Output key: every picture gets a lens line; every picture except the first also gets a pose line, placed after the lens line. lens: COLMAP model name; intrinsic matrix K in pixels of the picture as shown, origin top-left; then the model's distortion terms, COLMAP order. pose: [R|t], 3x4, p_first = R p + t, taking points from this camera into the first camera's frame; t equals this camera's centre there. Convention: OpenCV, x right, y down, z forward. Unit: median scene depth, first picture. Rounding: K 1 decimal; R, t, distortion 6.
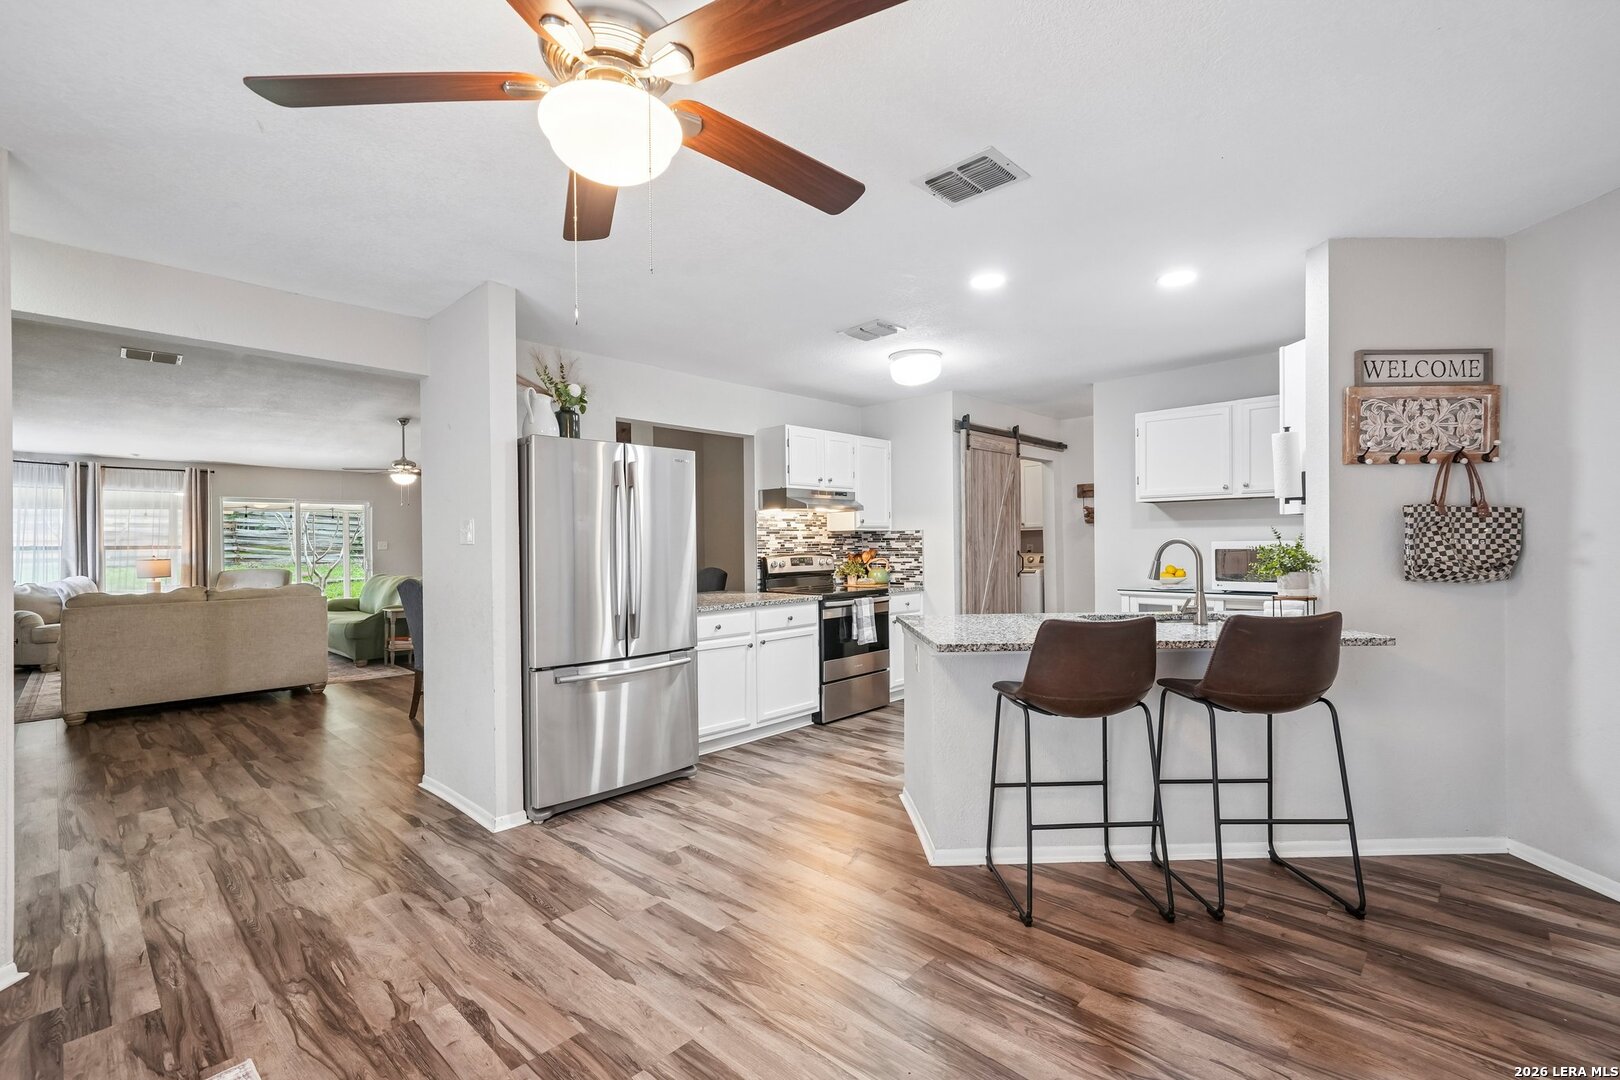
lens RADIAL K [[718.1, 0, 795.7], [0, 718.1, 540.1], [0, 0, 1]] dist [-0.001605, -0.000041]
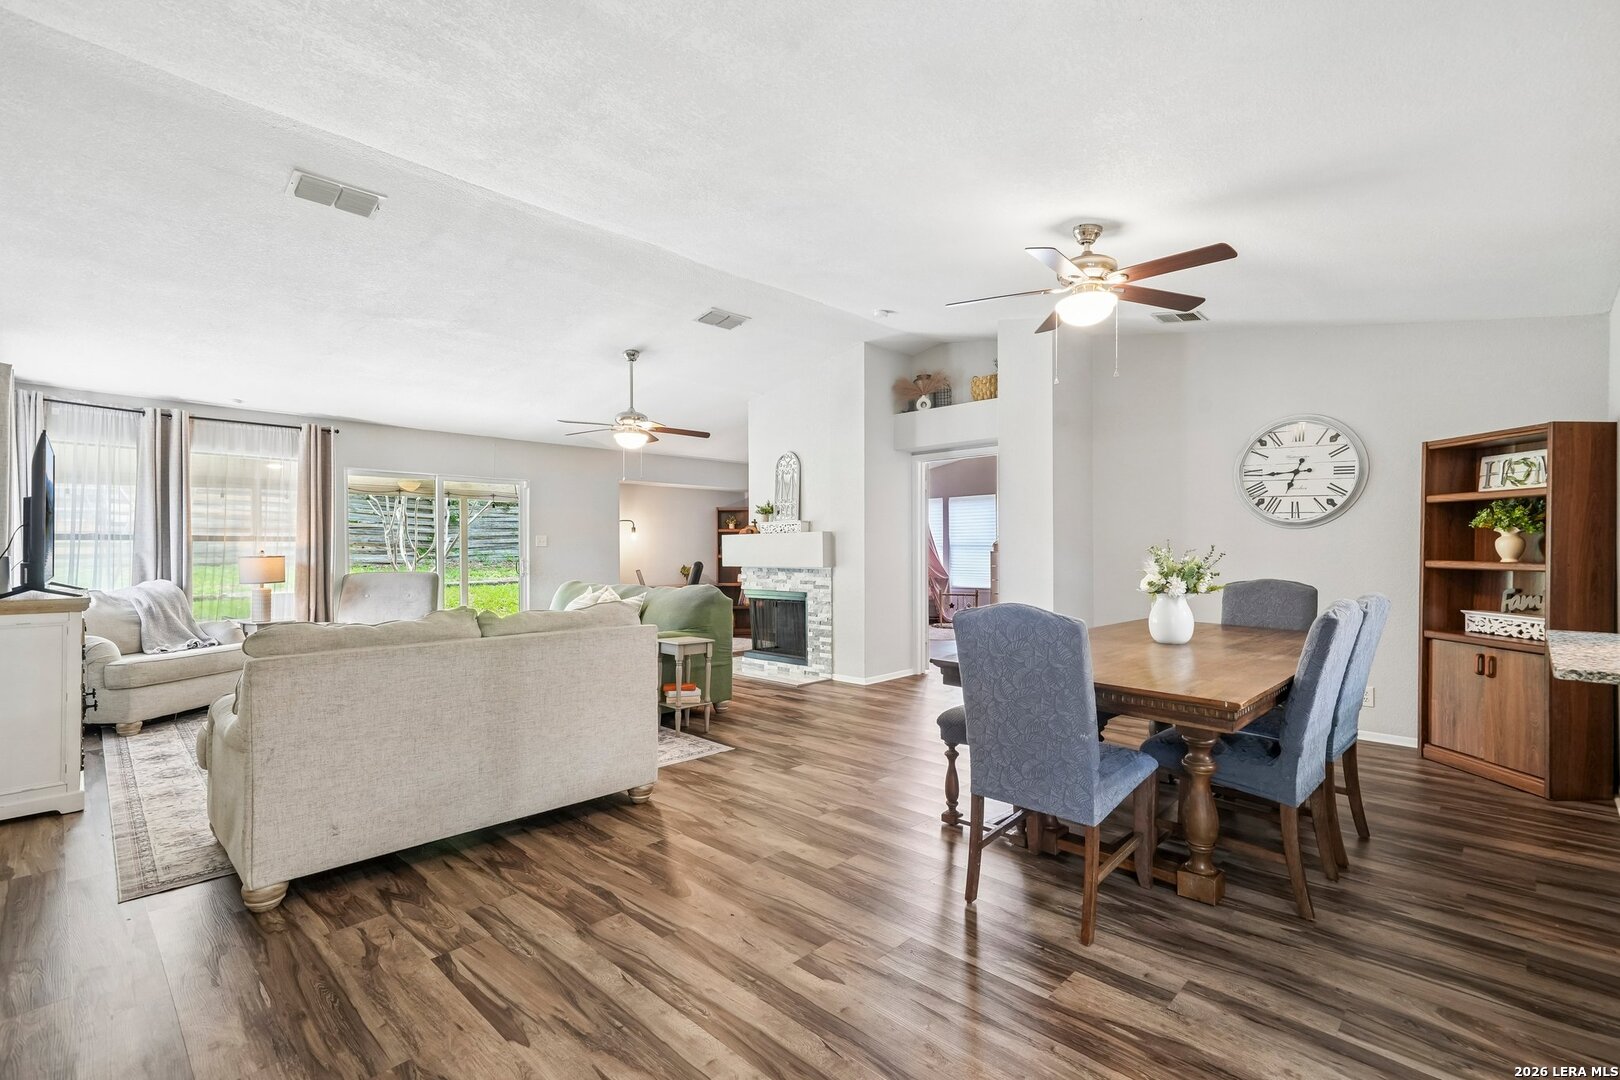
lens RADIAL K [[743.1, 0, 811.2], [0, 743.1, 552.2], [0, 0, 1]] dist [-0.005718, -0.000005]
pose [[0.999941, 0.009782, -0.004798, -0.378545], [-0.009728, 0.999890, 0.011210, 0.010537], [0.004907, -0.011162, 0.999926, 0.304737]]
